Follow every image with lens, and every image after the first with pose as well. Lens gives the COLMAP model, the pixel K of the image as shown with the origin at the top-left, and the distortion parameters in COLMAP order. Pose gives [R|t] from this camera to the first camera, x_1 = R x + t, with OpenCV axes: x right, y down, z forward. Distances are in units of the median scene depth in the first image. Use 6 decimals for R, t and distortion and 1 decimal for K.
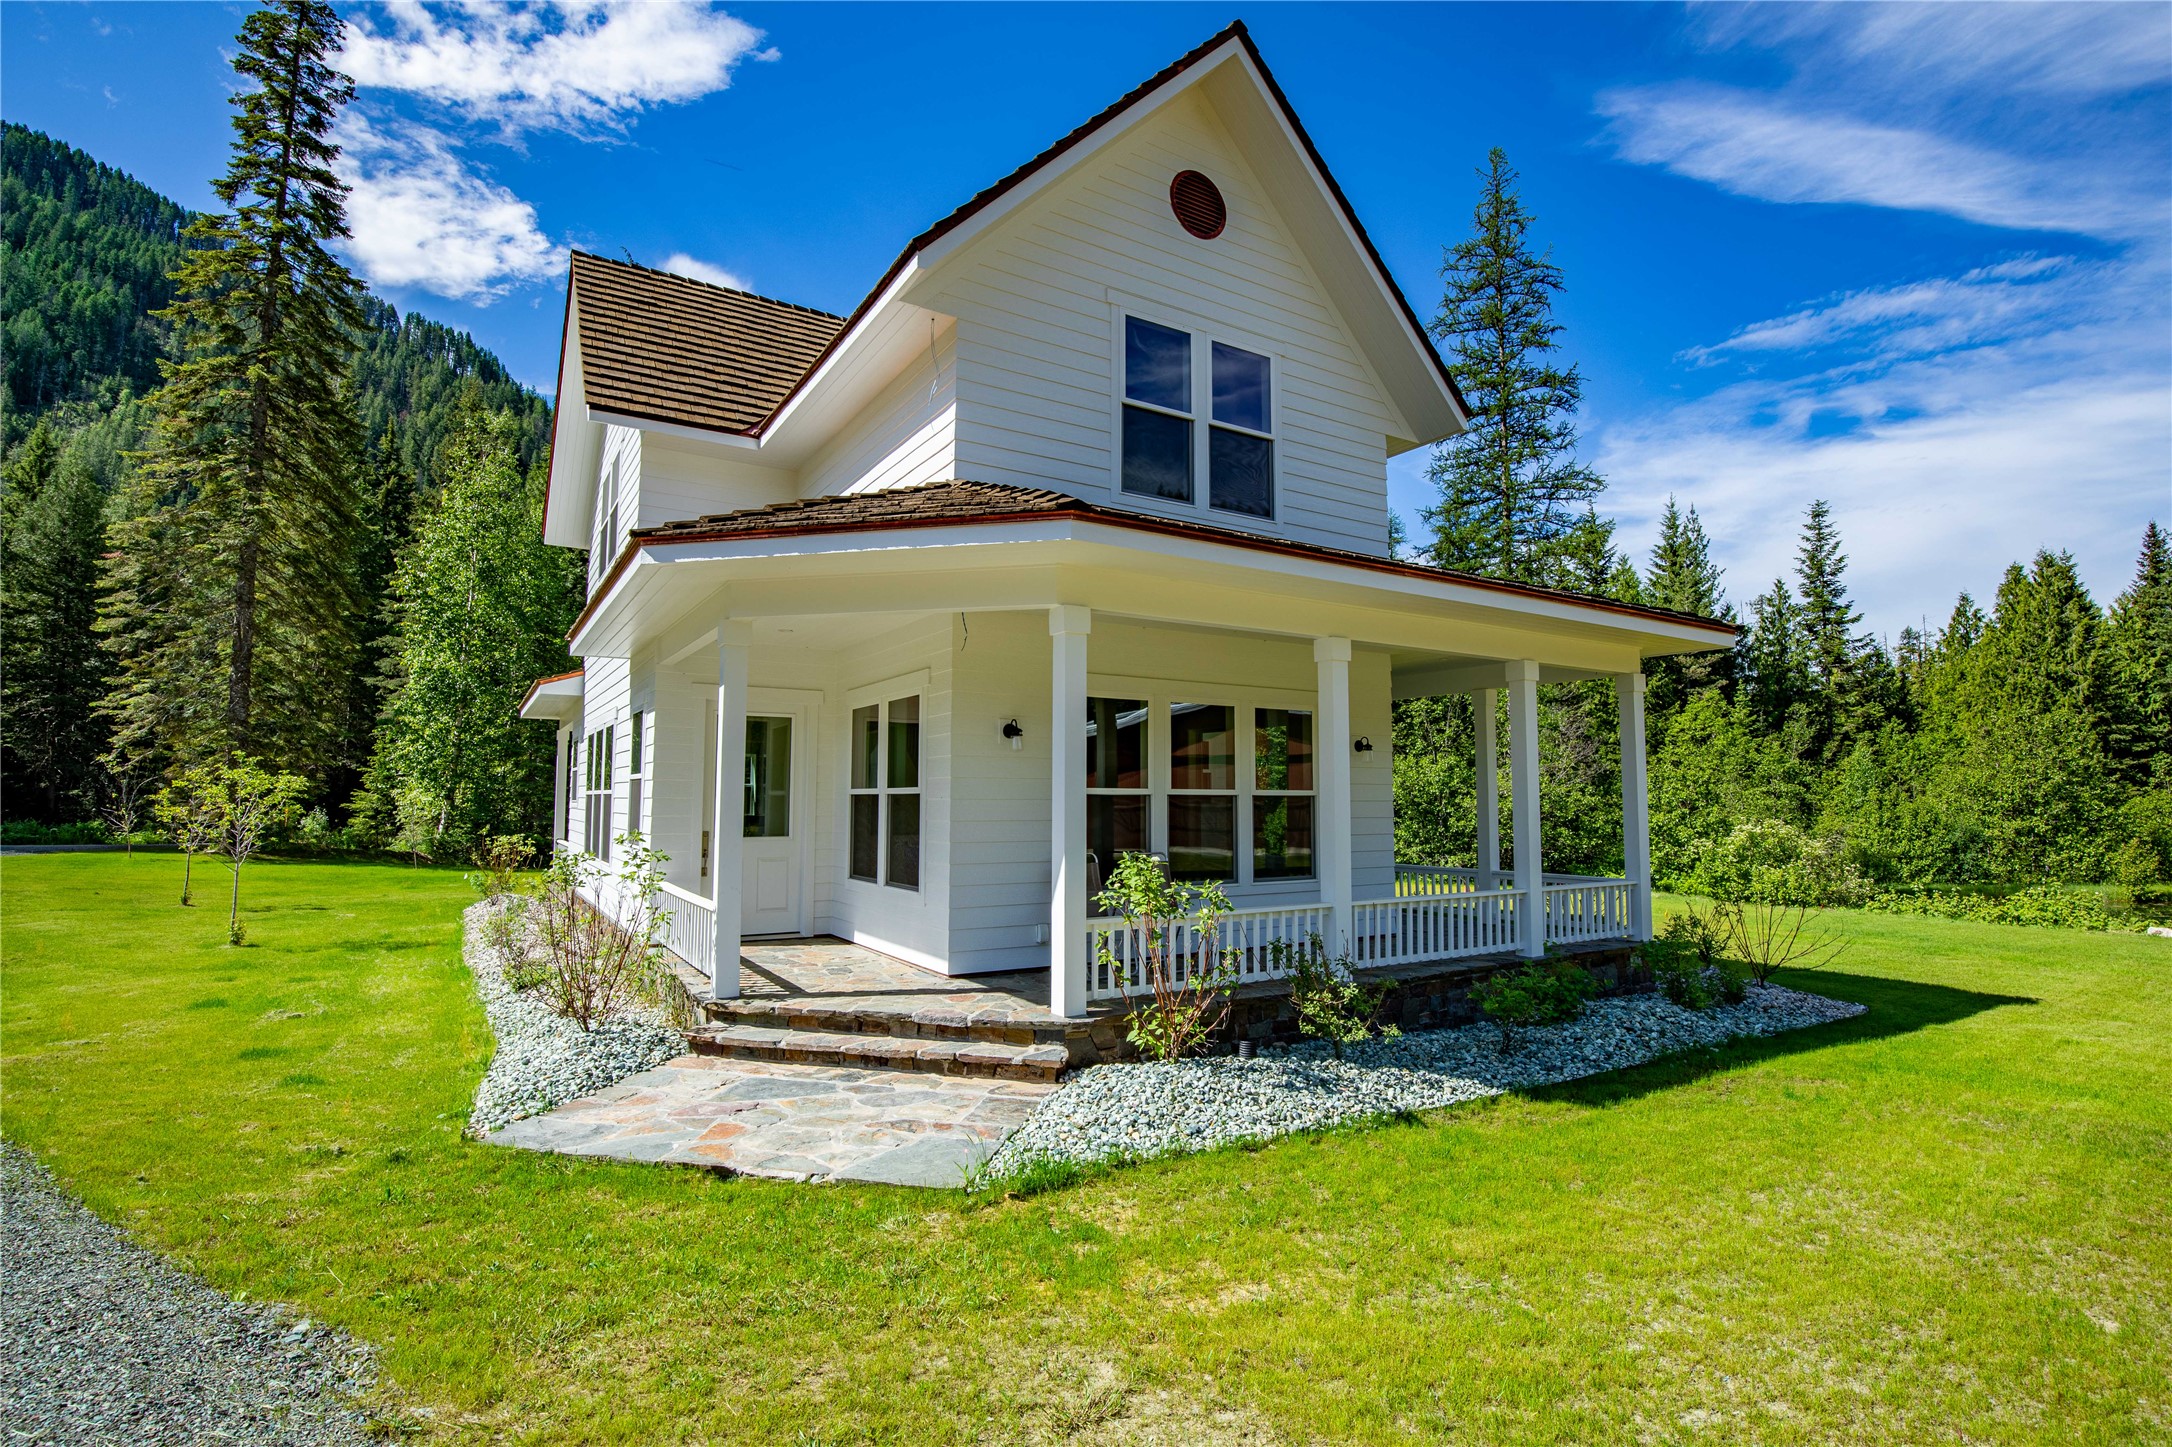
lens RADIAL K [[1003.5, 0, 1086.0], [0, 1003.5, 723.5], [0, 0, 1]] dist [-0.039405, 0.005978]
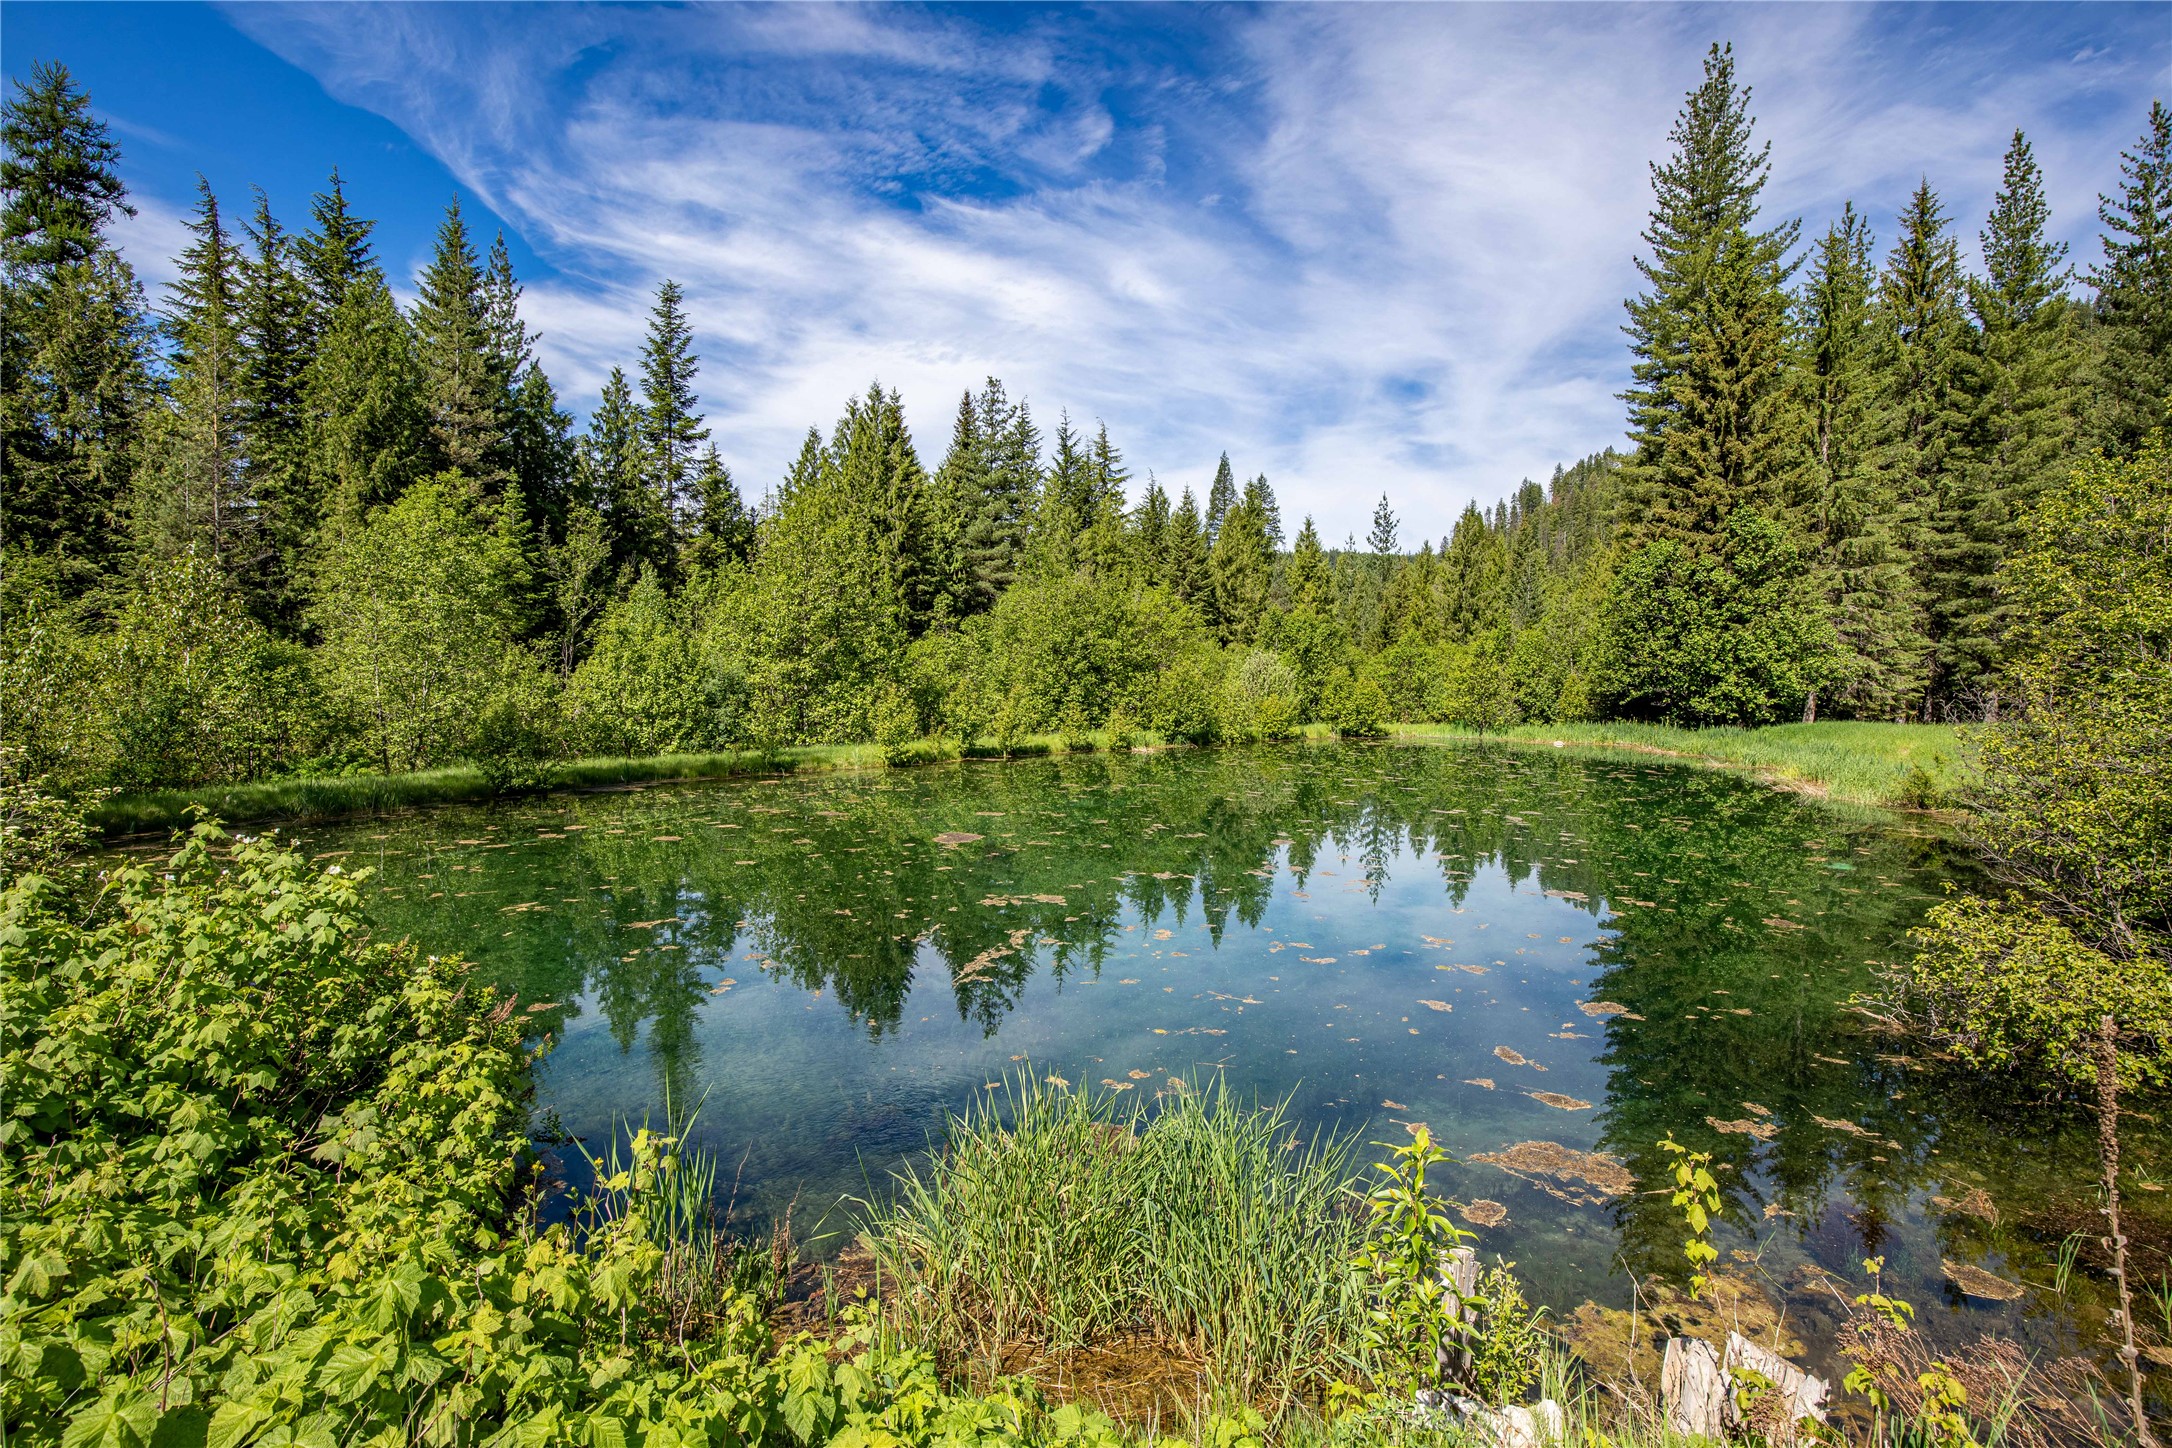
lens RADIAL K [[1003.5, 0, 1086.0], [0, 1003.5, 724.0], [0, 0, 1]] dist [-0.039405, 0.005978]
pose [[0.587934, -0.043017, 0.807765, 0.318411], [-0.063334, 0.993071, 0.098984, 0.037708], [-0.806426, -0.109355, 0.581136, 0.246015]]
